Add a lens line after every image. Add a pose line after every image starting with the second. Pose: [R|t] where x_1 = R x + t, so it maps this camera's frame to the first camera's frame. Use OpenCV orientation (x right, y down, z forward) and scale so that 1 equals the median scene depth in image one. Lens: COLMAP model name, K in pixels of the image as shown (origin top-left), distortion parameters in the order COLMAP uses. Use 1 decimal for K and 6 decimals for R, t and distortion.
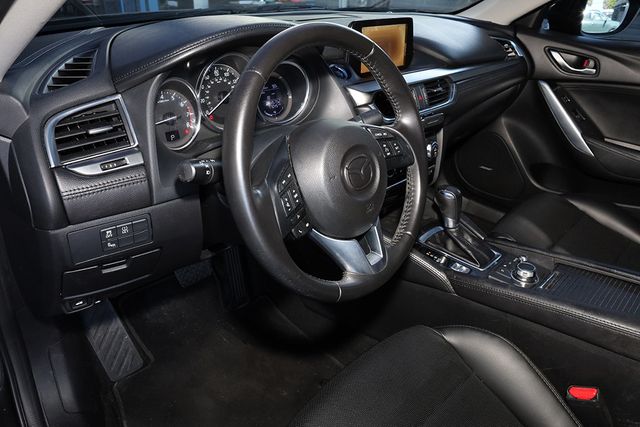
lens RADIAL K [[468.2, 0, 322.8], [0, 468.2, 209.6], [0, 0, 1]] dist [0.002698, -0.000083]
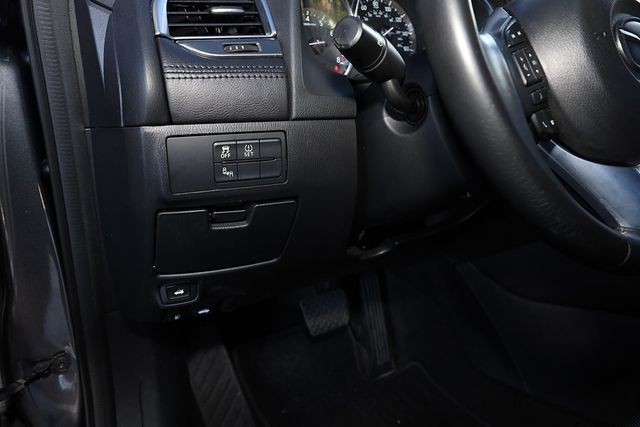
lens RADIAL K [[474.9, 0, 322.4], [0, 474.9, 212.3], [0, 0, 1]] dist [0.003343, 0.001434]
pose [[0.968254, -0.018652, -0.249271, -0.136133], [-0.039959, 0.972838, -0.228011, 0.235709], [0.246753, 0.230733, 0.941209, 0.361339]]
